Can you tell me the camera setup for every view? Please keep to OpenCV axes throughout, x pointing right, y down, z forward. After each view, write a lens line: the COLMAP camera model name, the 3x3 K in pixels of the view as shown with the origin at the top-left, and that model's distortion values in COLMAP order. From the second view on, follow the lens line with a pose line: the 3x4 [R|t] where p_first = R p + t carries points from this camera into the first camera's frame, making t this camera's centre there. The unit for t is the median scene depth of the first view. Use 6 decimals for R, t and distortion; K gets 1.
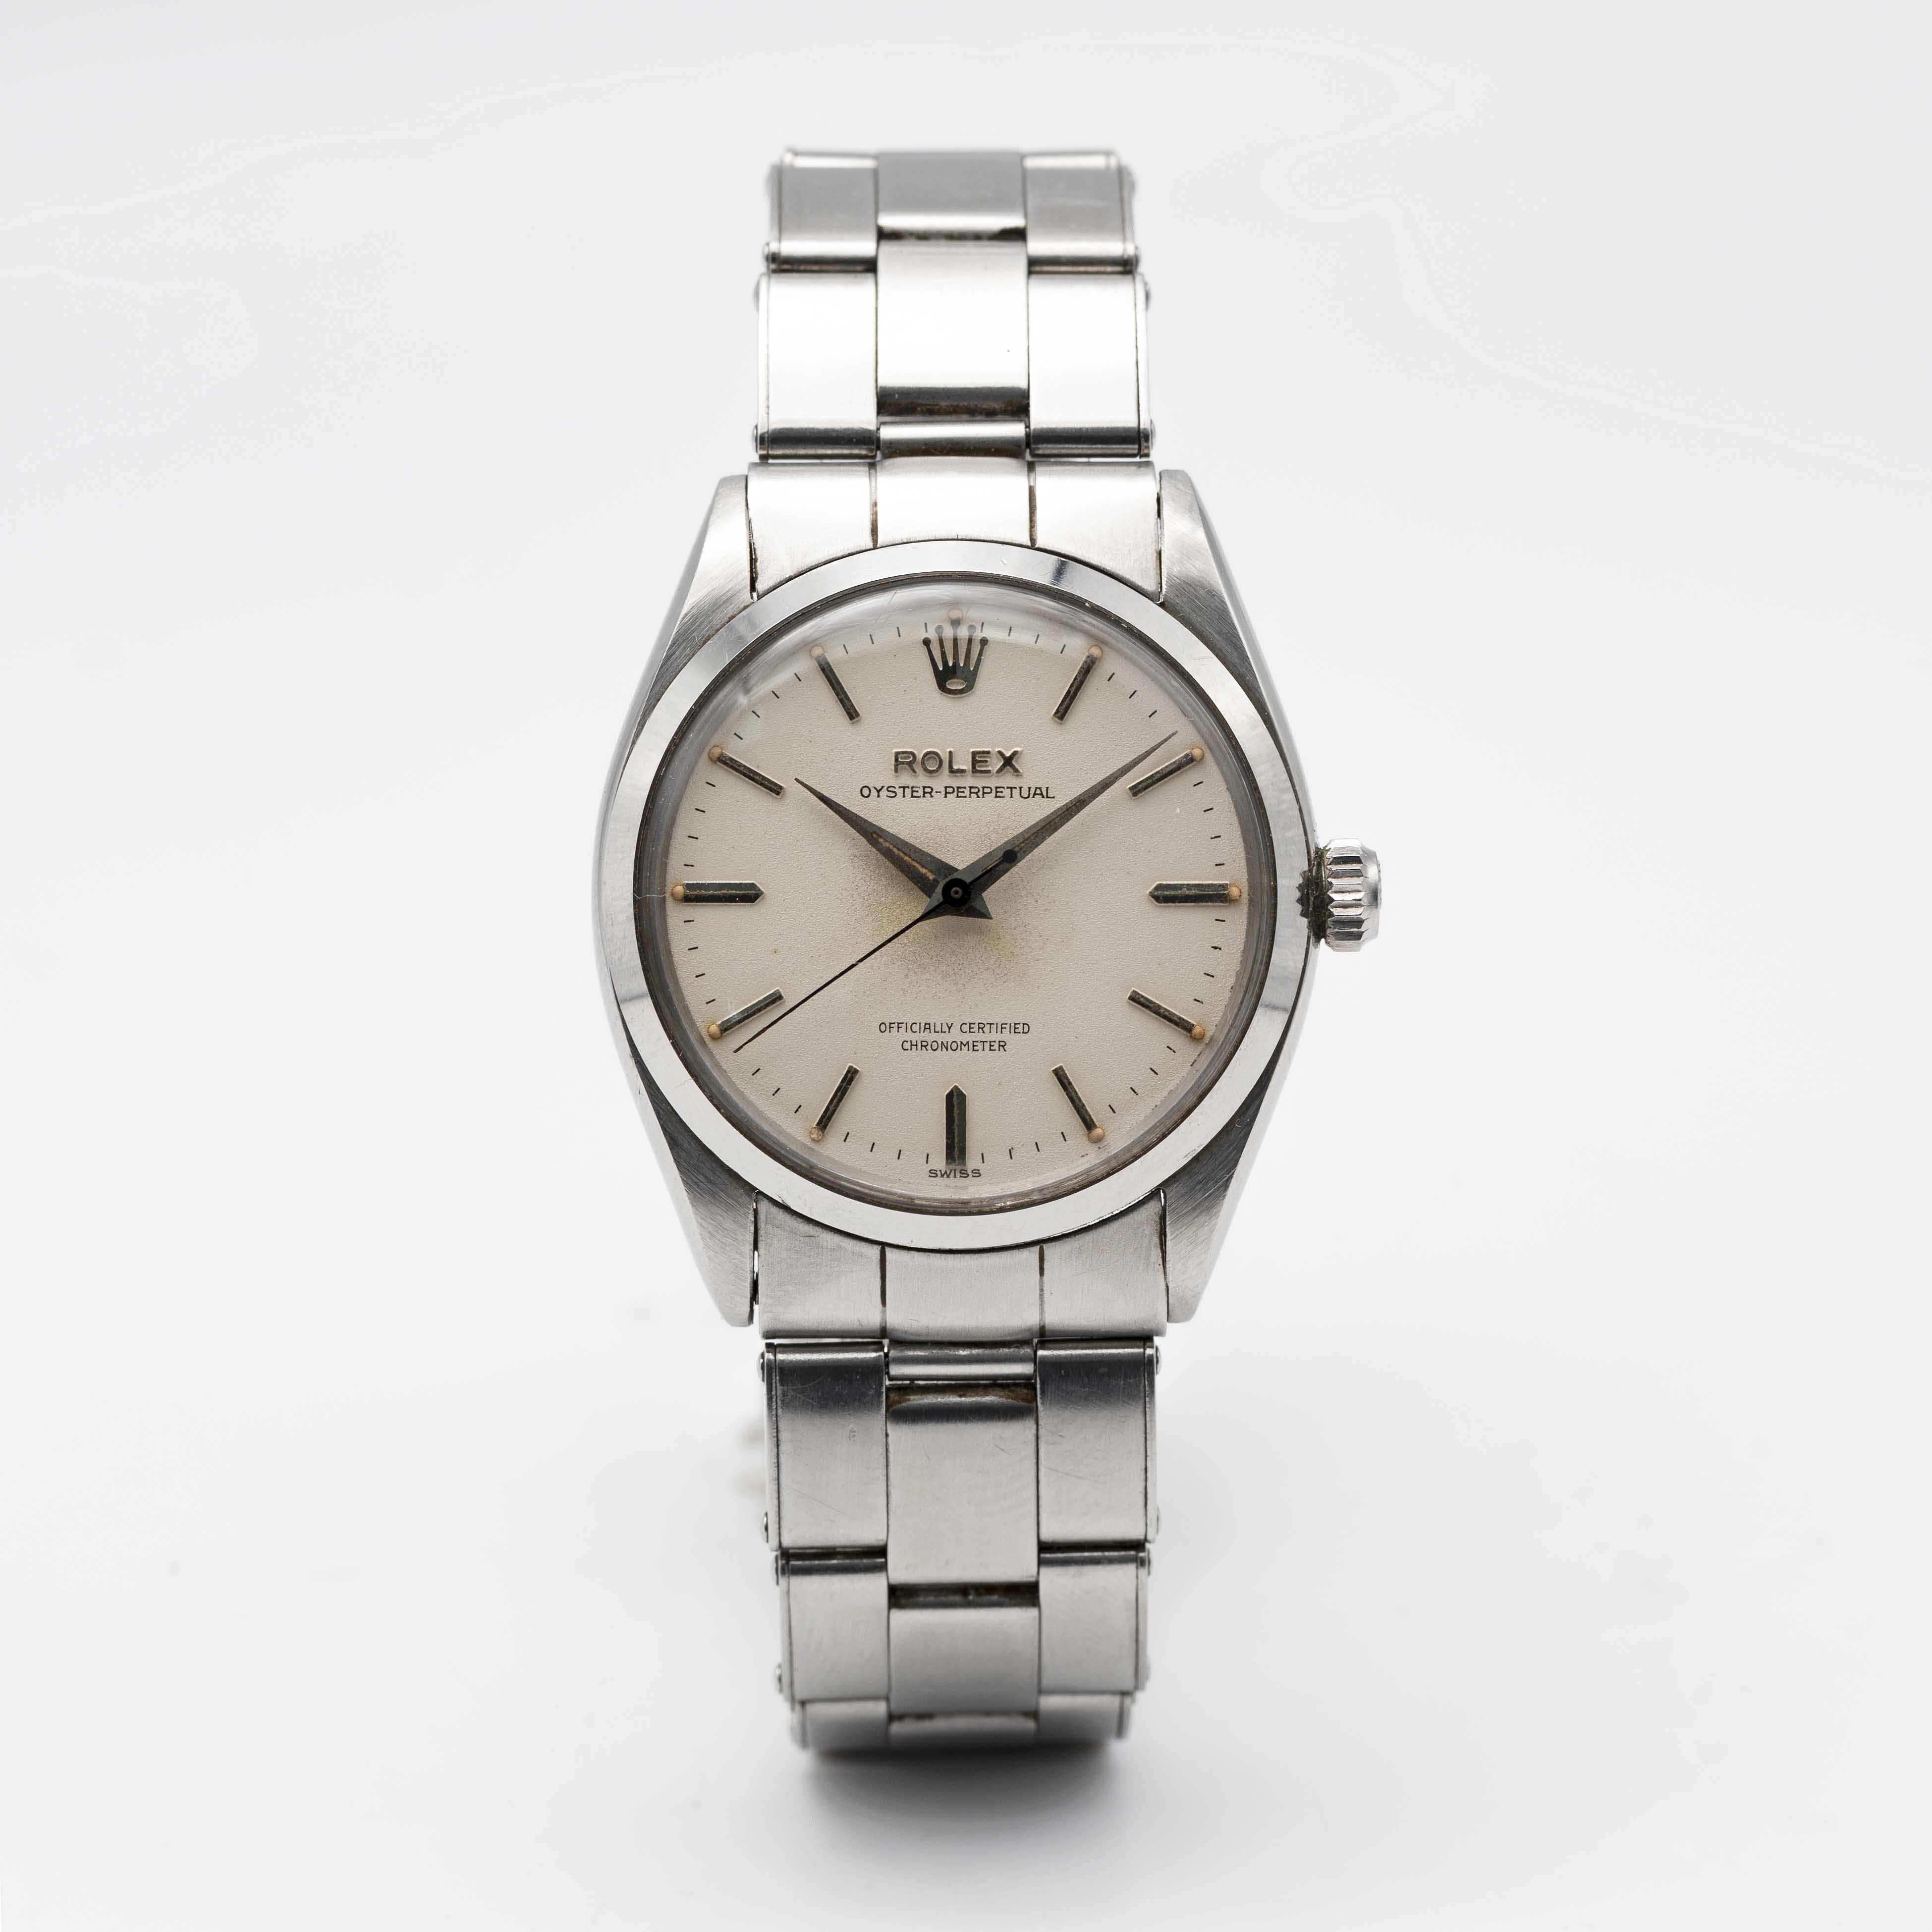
lens RADIAL K [[12044.0, 0, 966.0], [0, 12044.0, 966.0], [0, 0, 1]] dist [-1.105690, 22.037261]
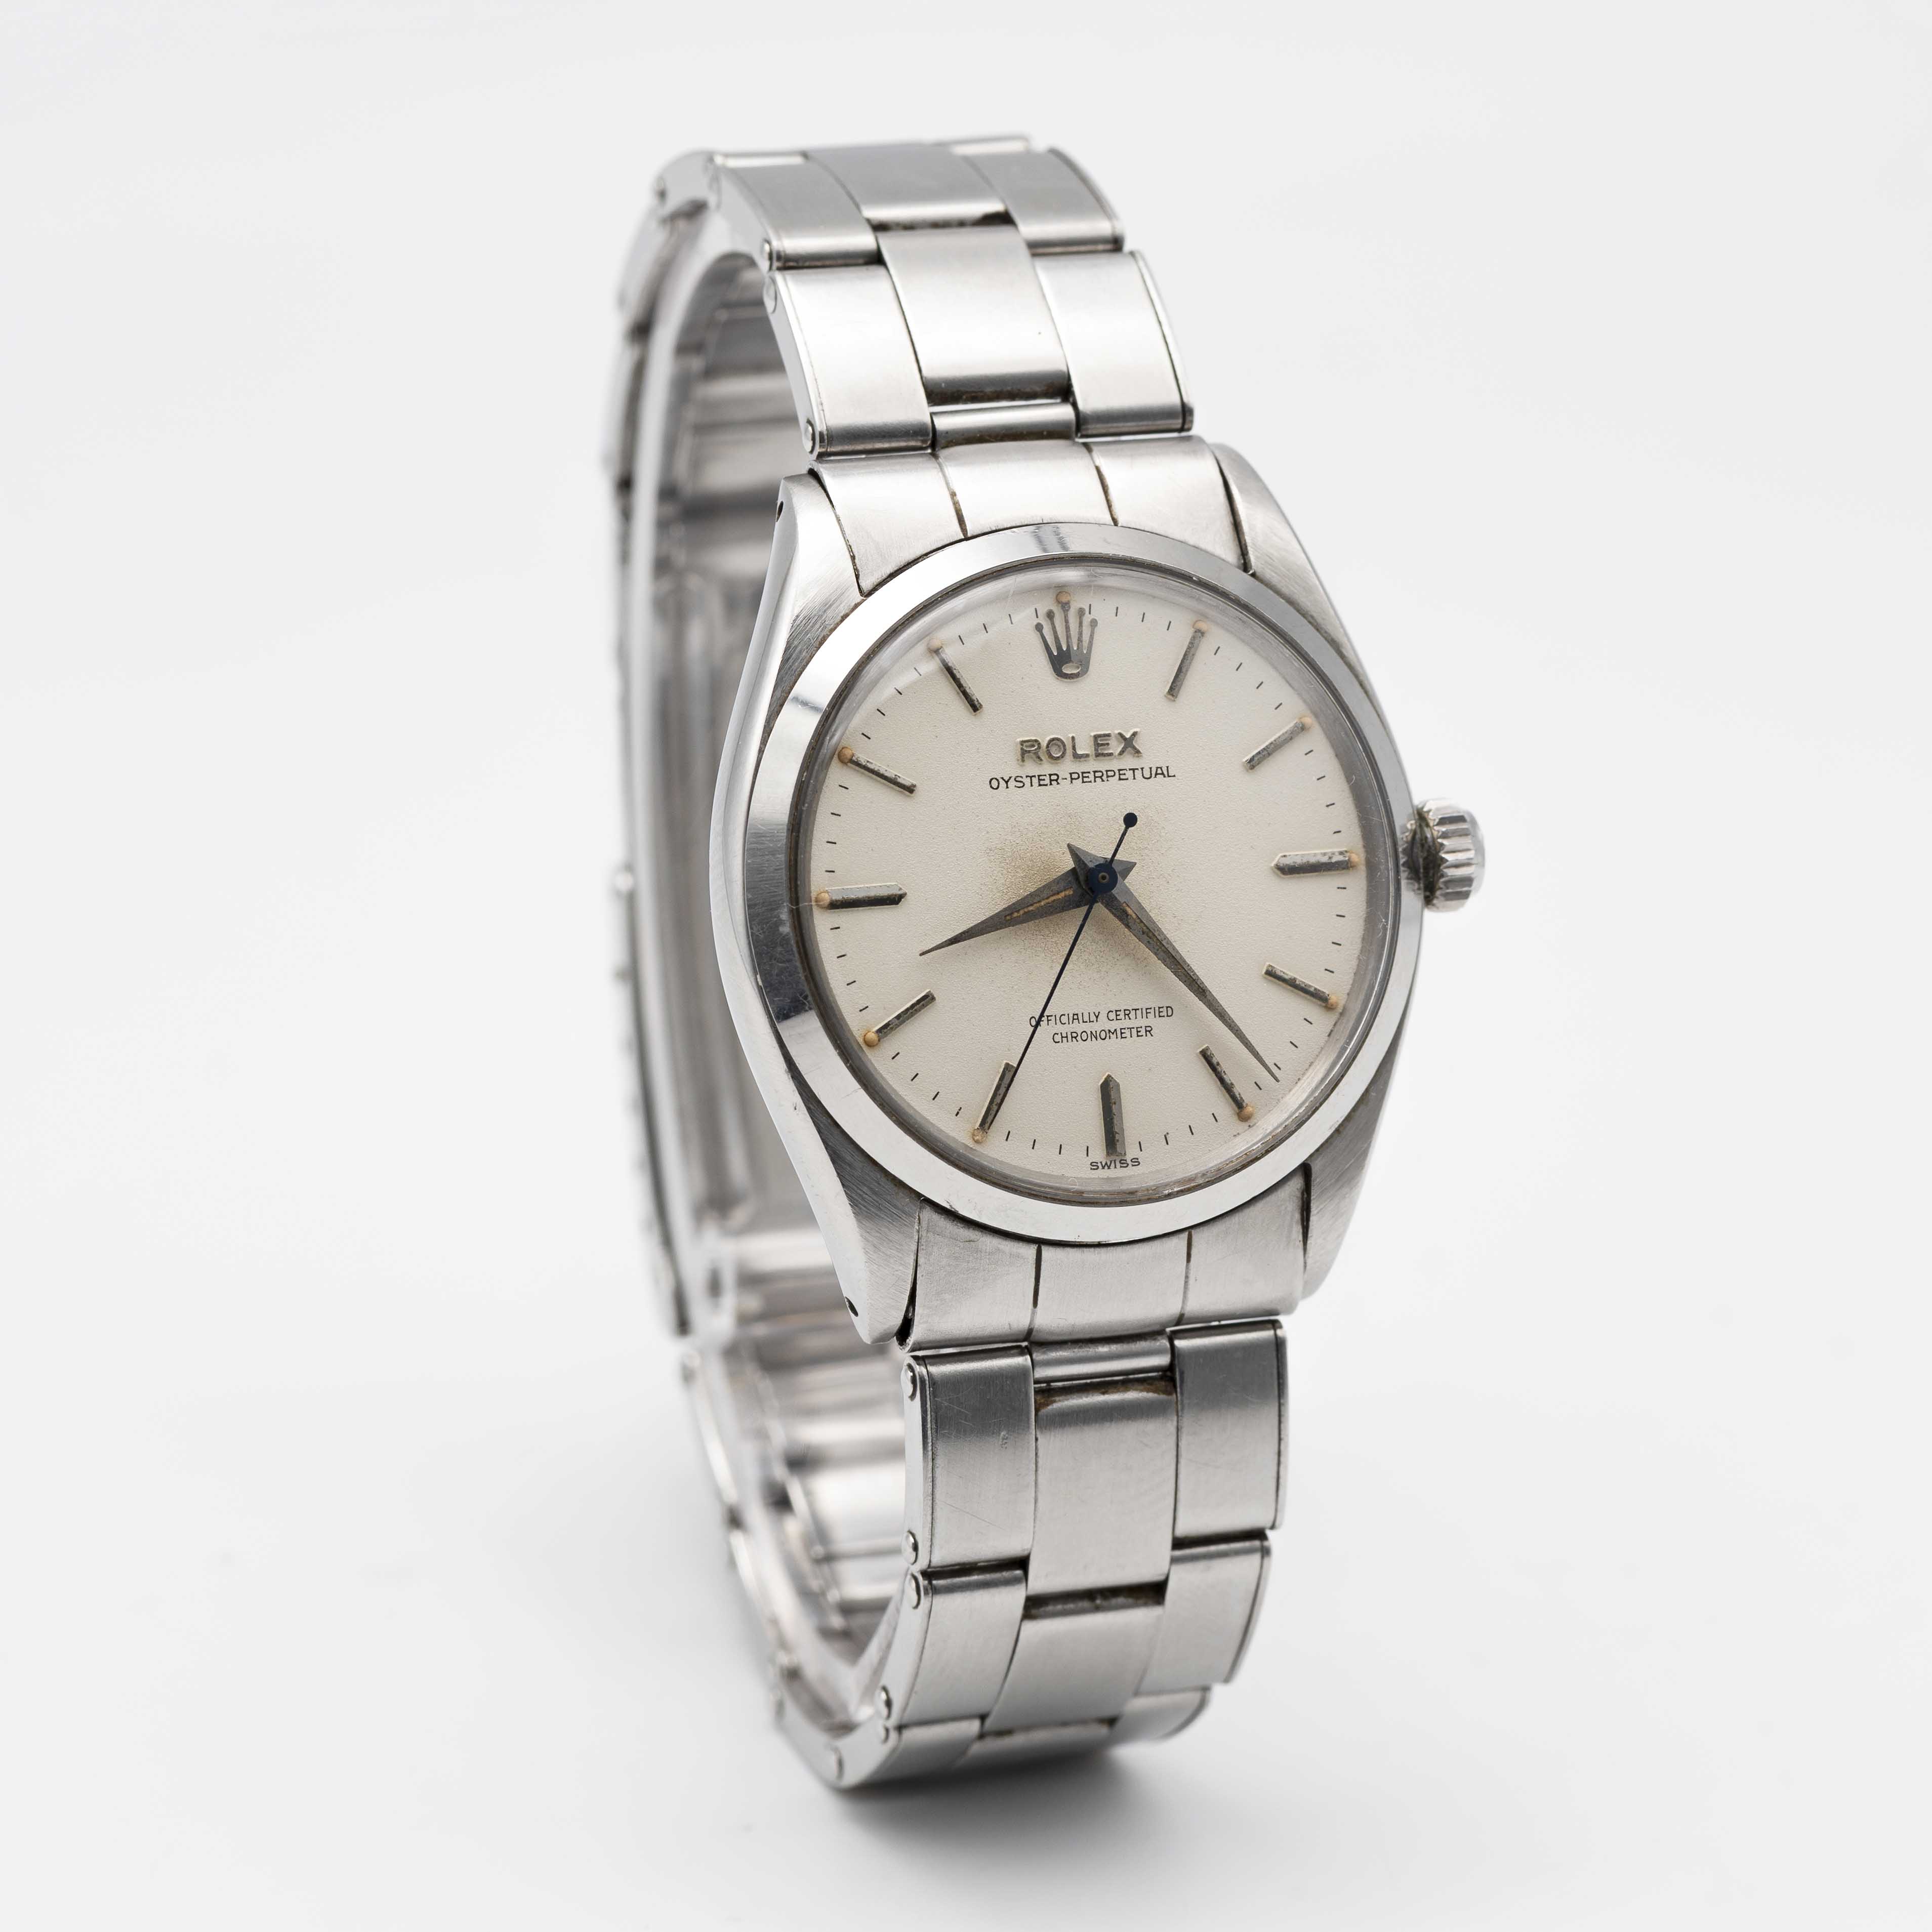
lens RADIAL K [[12044.0, 0, 966.0], [0, 12044.0, 966.0], [0, 0, 1]] dist [-1.105690, 22.037261]
pose [[0.944079, -0.073641, 0.321391, -0.325664], [0.082226, 0.996526, -0.013199, 0.013048], [-0.319303, 0.038887, 0.946854, 0.073183]]
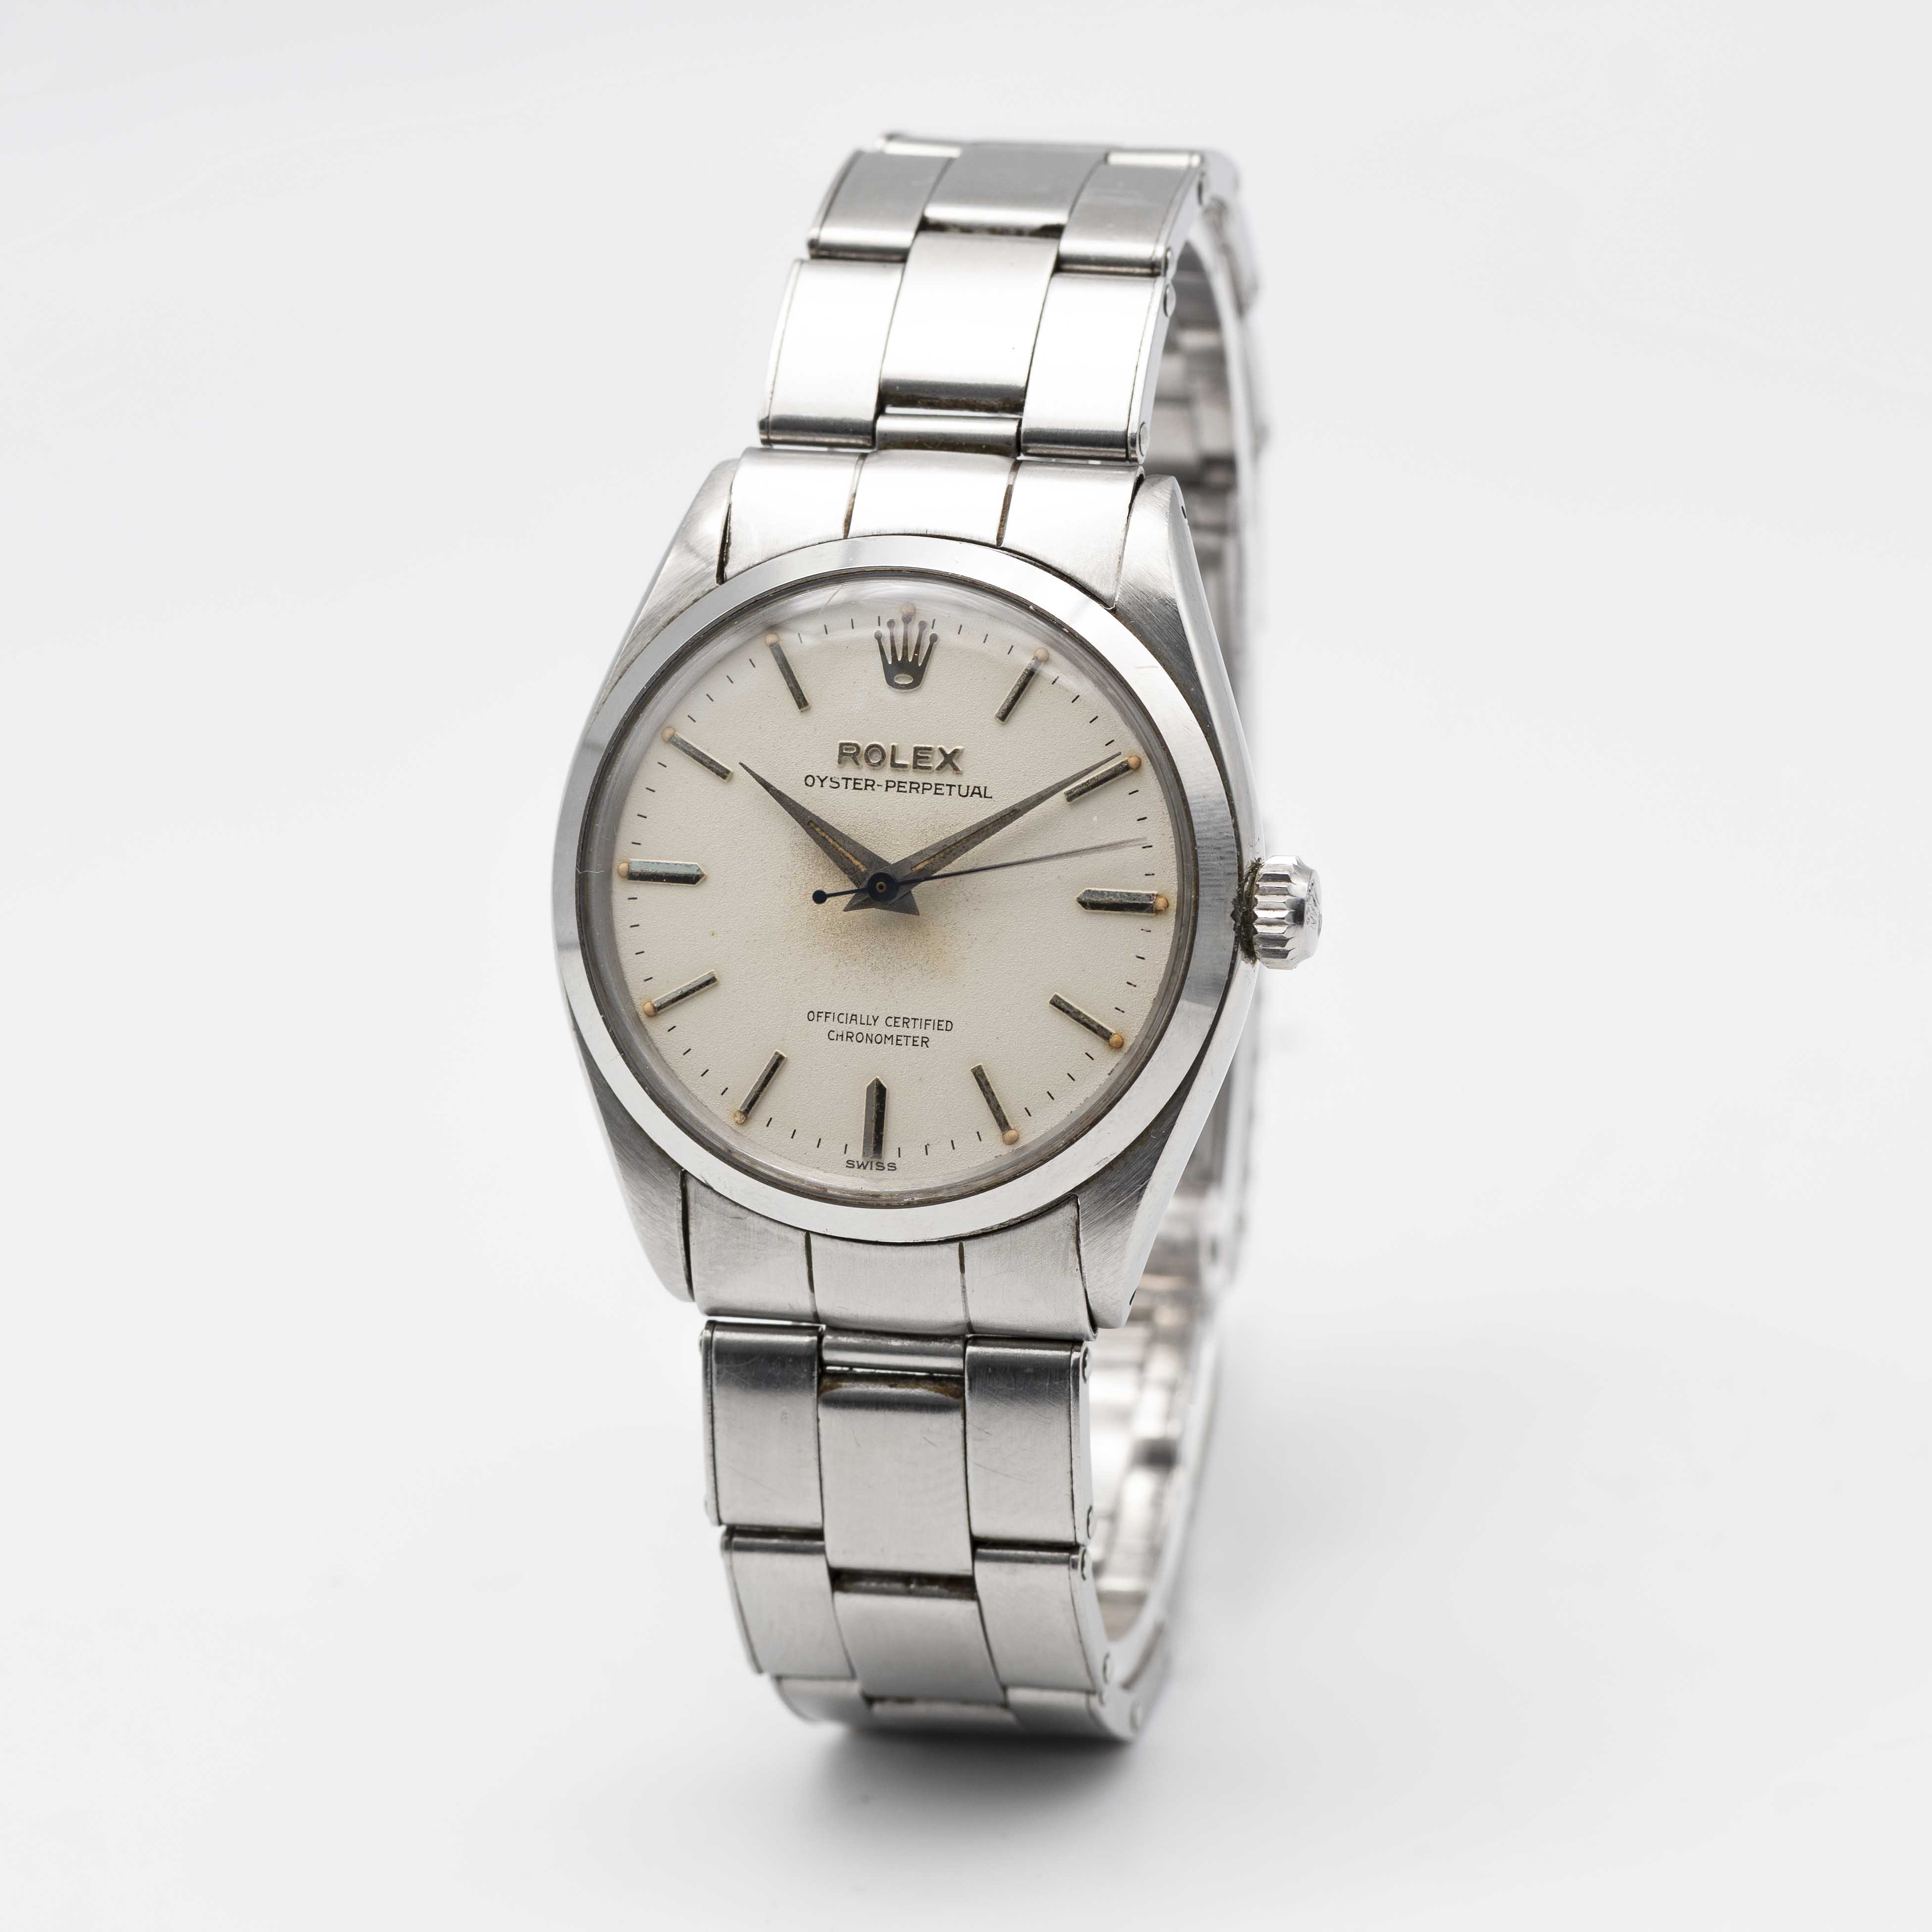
lens RADIAL K [[12044.0, 0, 966.0], [0, 12044.0, 966.0], [0, 0, 1]] dist [-1.105690, 22.037261]
pose [[0.967968, 0.062170, -0.243253, 0.249146], [-0.058449, 0.998037, 0.022494, -0.022359], [0.244174, -0.007555, 0.969702, 0.027897]]
